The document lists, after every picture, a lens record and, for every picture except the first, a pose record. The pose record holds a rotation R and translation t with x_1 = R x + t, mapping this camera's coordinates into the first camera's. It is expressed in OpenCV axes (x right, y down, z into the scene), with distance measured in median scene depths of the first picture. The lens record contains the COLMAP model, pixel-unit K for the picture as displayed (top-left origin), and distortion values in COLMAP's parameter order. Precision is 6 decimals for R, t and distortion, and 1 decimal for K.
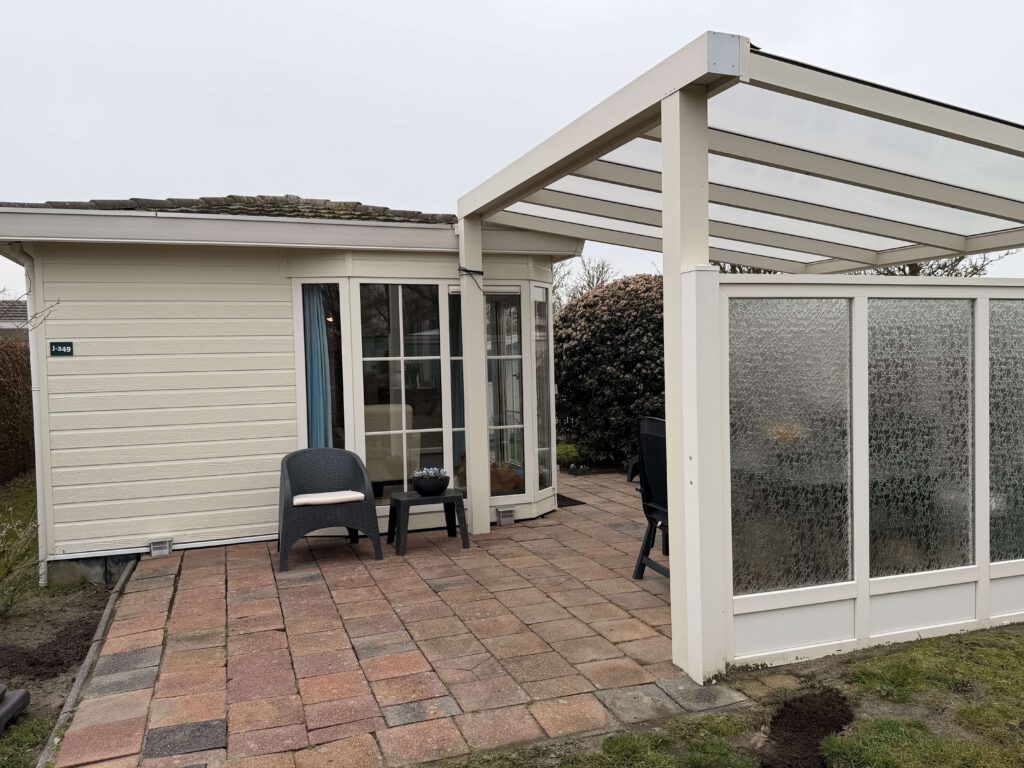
lens RADIAL K [[794.5, 0, 511.9], [0, 794.5, 385.2], [0, 0, 1]] dist [0.000361, 0.000022]
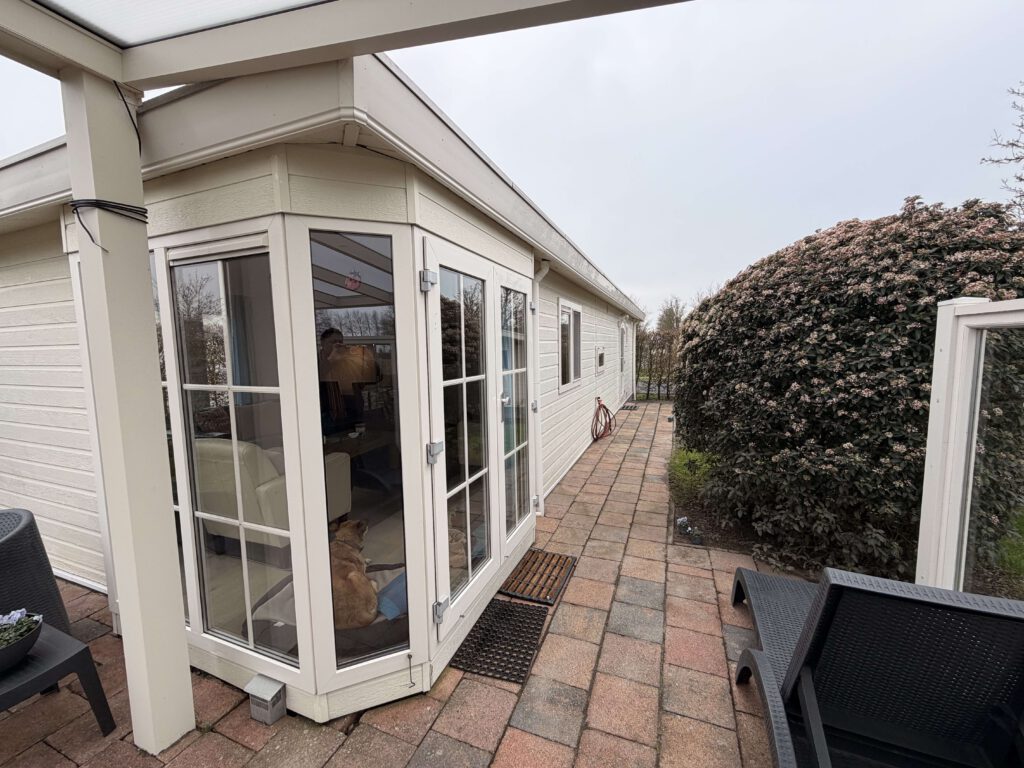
lens RADIAL K [[404.8, 0, 509.3], [0, 404.8, 380.8], [0, 0, 1]] dist [-0.004866, 0.000368]
pose [[0.737759, 0.077019, -0.670656, 0.198417], [-0.028282, 0.996124, 0.083284, -0.045663], [0.674472, -0.042476, 0.737078, 0.665084]]
